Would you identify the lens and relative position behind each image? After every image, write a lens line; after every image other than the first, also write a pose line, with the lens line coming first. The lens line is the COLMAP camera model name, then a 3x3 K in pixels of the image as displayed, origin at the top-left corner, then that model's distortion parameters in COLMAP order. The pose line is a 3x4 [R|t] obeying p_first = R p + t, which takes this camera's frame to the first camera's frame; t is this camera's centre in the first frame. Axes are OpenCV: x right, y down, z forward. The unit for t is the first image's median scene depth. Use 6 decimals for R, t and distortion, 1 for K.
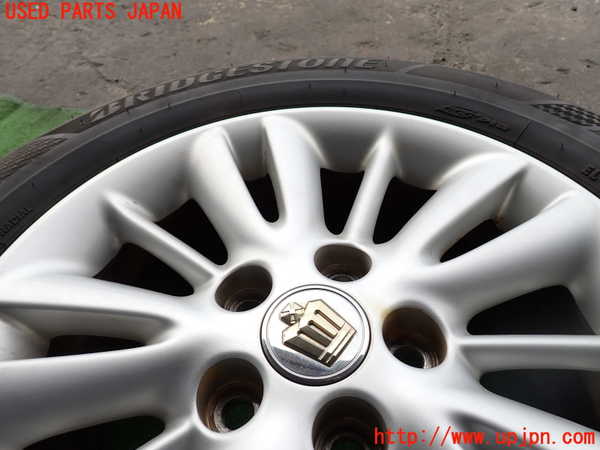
lens RADIAL K [[469.1, 0, 300.0], [0, 469.1, 225.0], [0, 0, 1]] dist [0.006592, 0.000836]
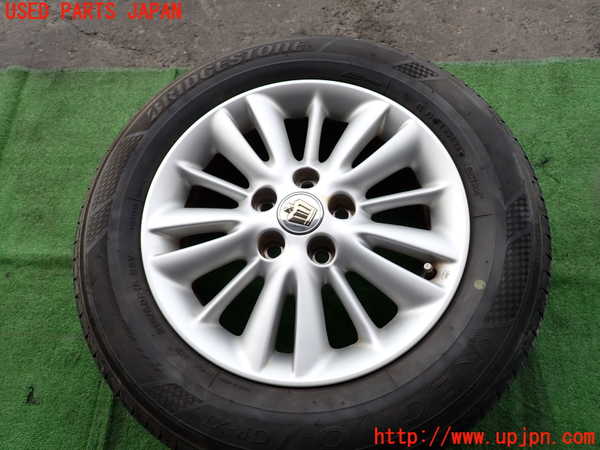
lens RADIAL K [[469.1, 0, 300.0], [0, 469.1, 225.0], [0, 0, 1]] dist [0.006592, 0.000836]
pose [[0.978491, -0.202909, 0.037197, -0.050834], [0.181906, 0.933730, 0.308316, -0.332478], [-0.097292, -0.294918, 0.950557, -0.942605]]
